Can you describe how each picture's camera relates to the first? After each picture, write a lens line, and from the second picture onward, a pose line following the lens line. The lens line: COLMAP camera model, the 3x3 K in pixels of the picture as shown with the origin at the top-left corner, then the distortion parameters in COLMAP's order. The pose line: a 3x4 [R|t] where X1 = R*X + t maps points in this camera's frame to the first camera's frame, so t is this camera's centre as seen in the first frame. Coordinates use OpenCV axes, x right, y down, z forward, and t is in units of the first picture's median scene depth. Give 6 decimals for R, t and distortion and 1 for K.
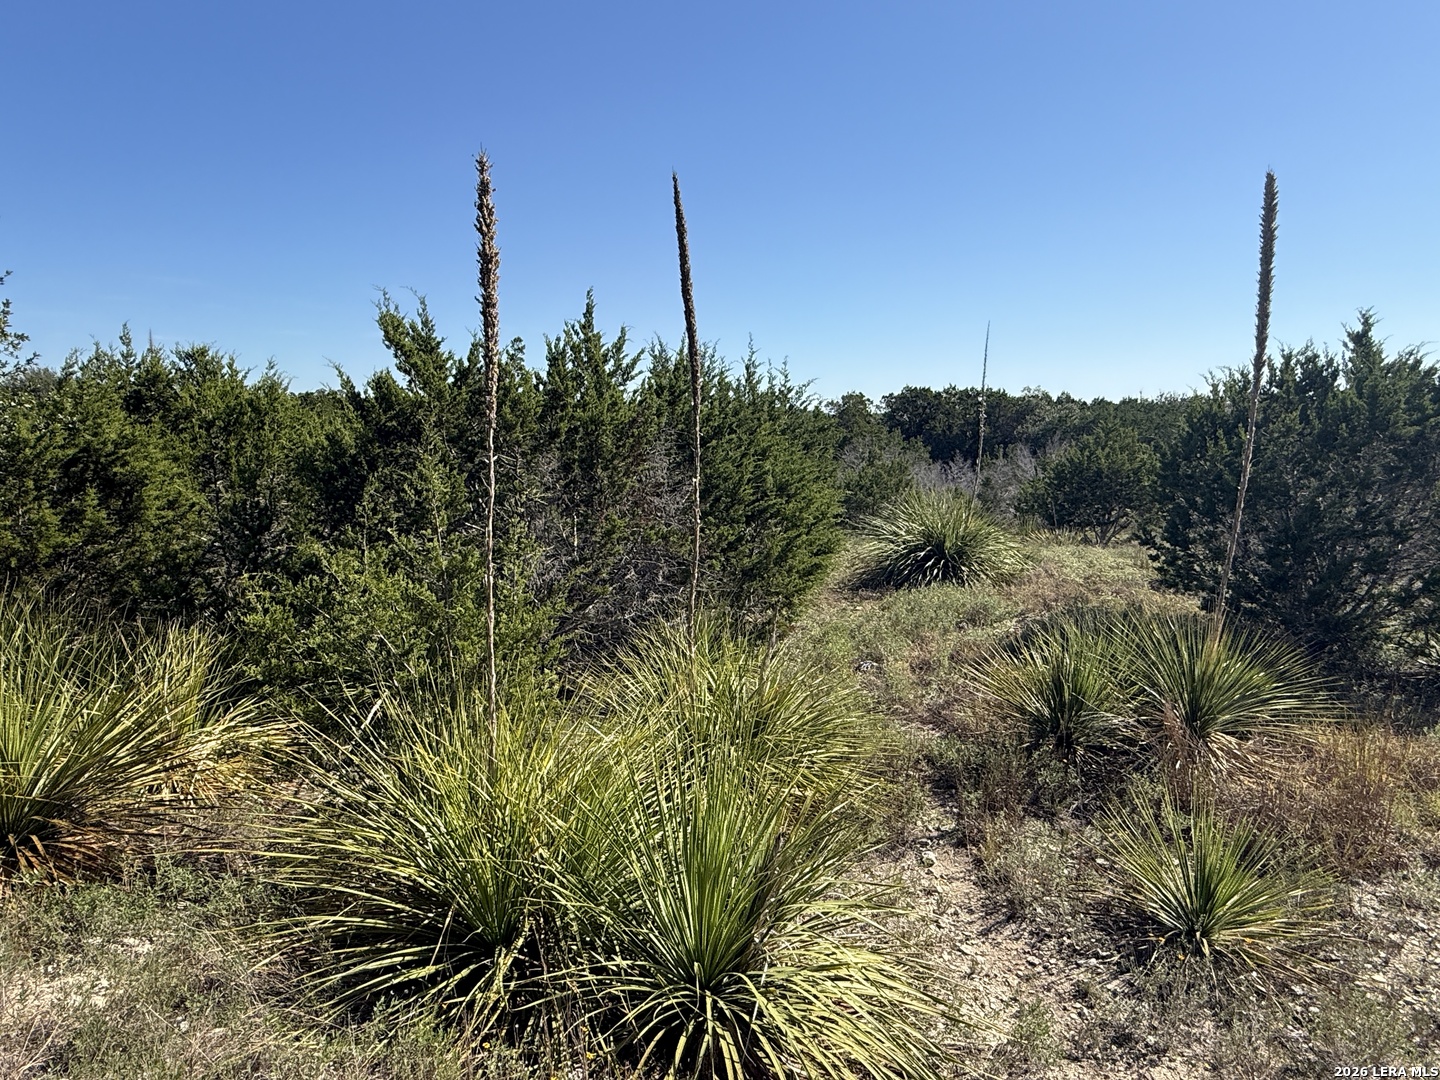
lens RADIAL K [[912.3, 0, 720.0], [0, 912.3, 540.0], [0, 0, 1]] dist [0.002909, 0.000514]
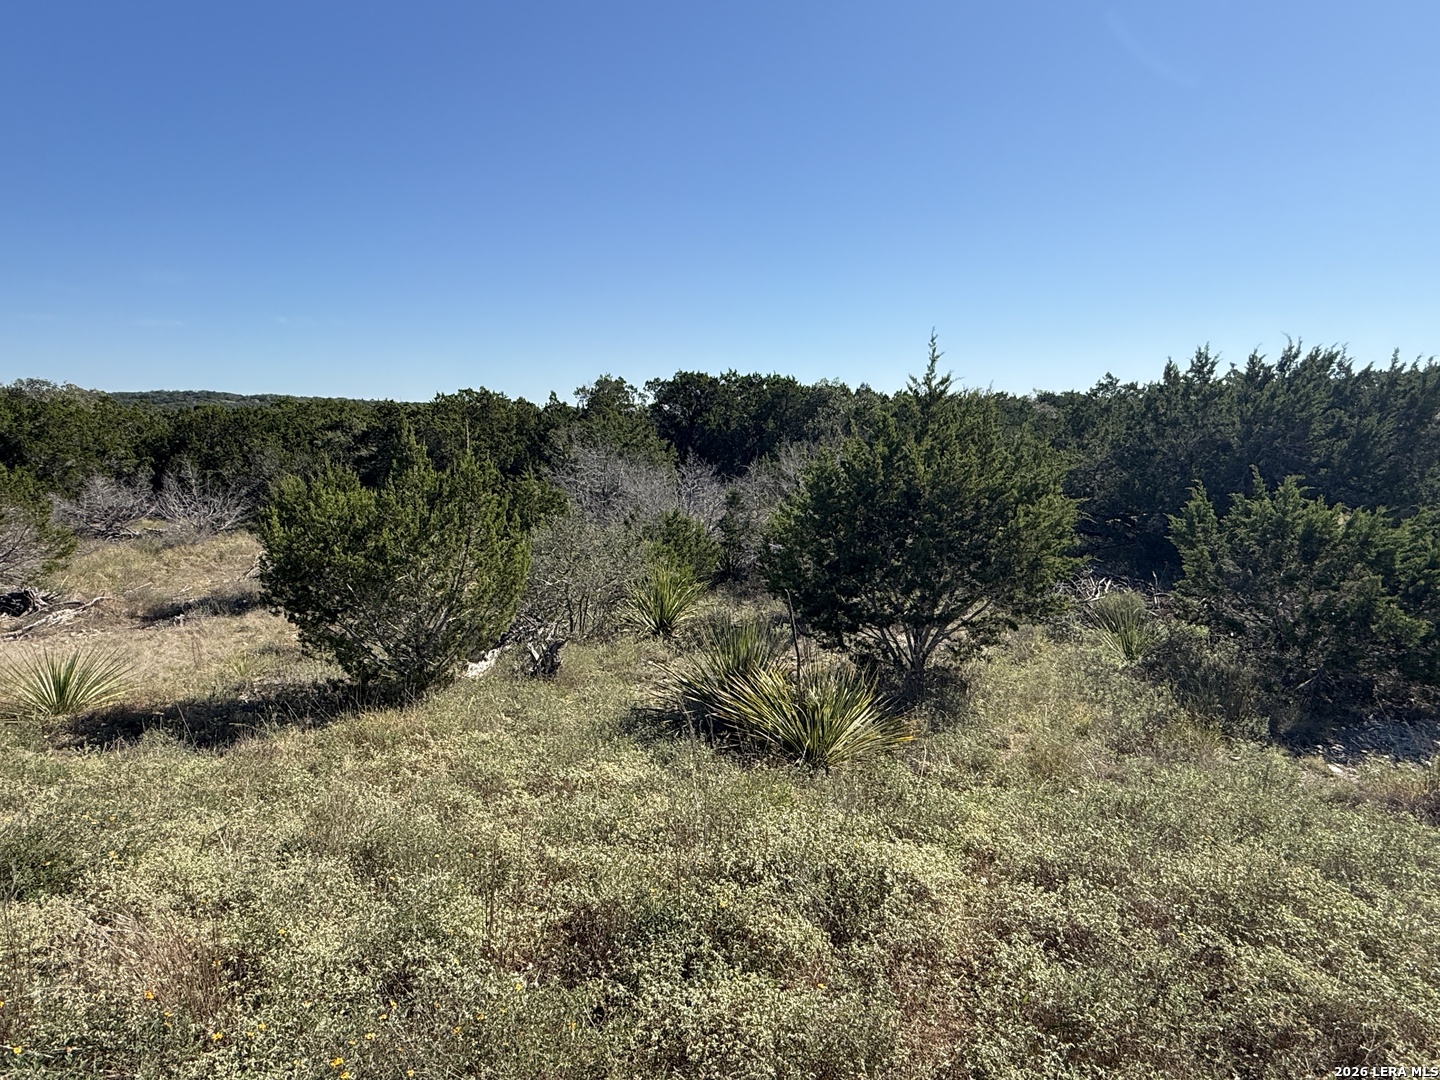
lens RADIAL K [[912.3, 0, 720.0], [0, 912.3, 540.0], [0, 0, 1]] dist [0.002909, 0.000514]
pose [[0.980799, -0.018211, 0.194172, 0.084024], [0.018533, 0.999828, 0.000162, -0.018682], [-0.194141, 0.003439, 0.980968, 0.205754]]
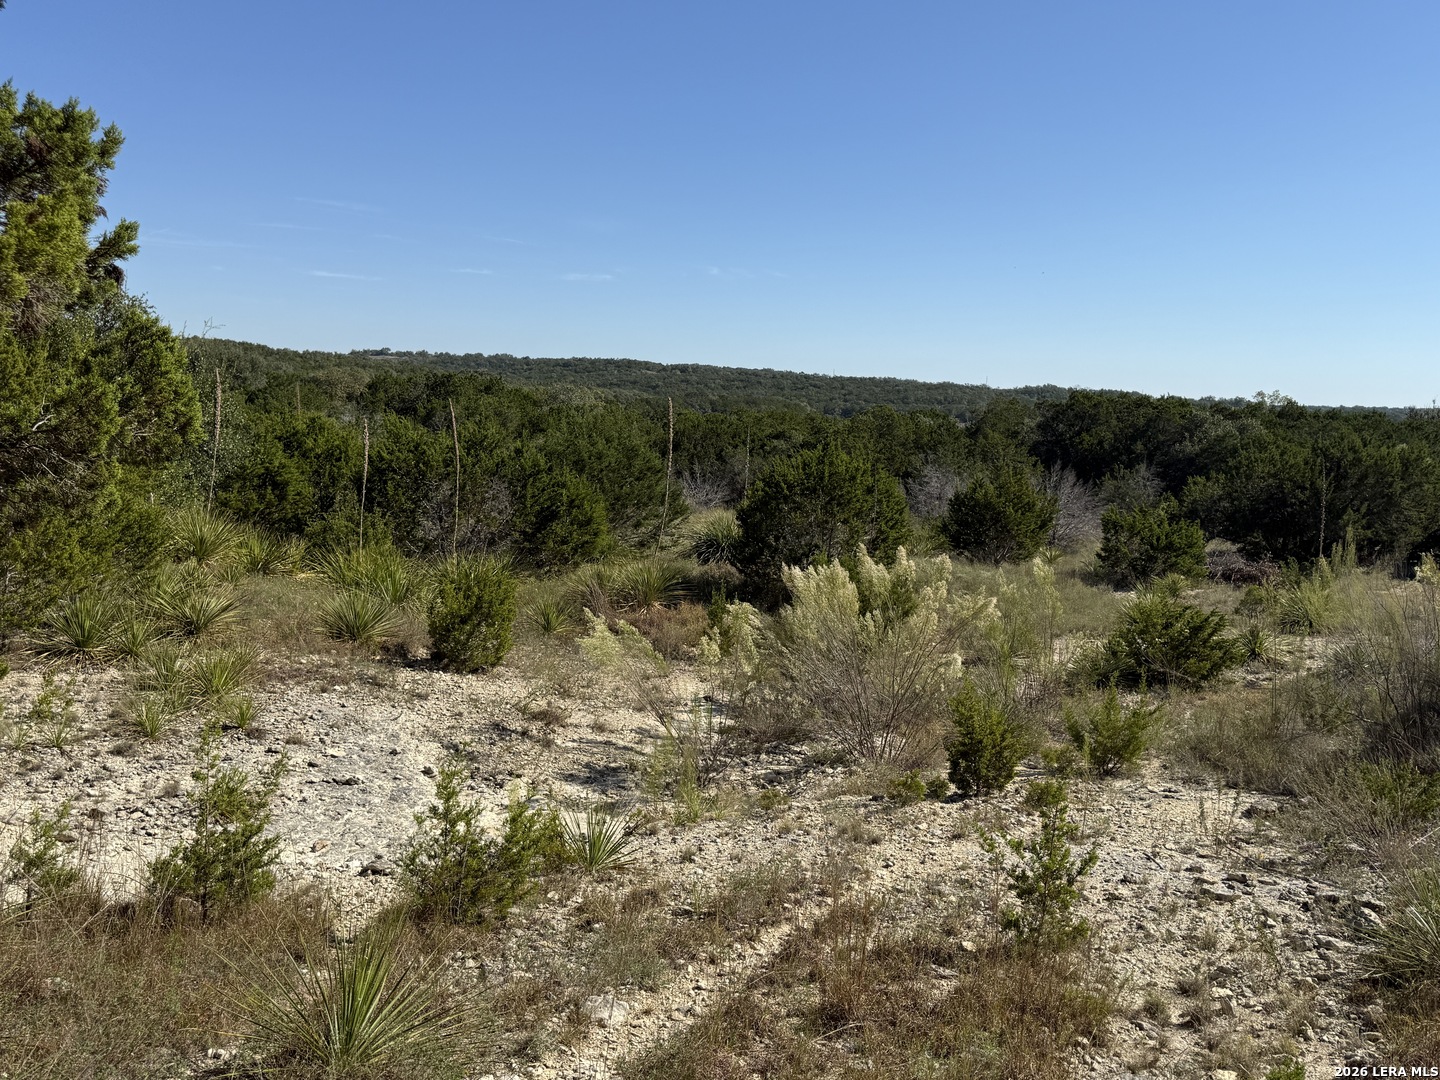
lens RADIAL K [[1198.0, 0, 720.0], [0, 1198.0, 540.0], [0, 0, 1]] dist [0.114540, 0.000604]
pose [[0.972948, 0.063256, -0.222194, 0.148166], [-0.065855, 0.997820, -0.004300, 0.002794], [0.221437, 0.018816, 0.974993, -0.231303]]
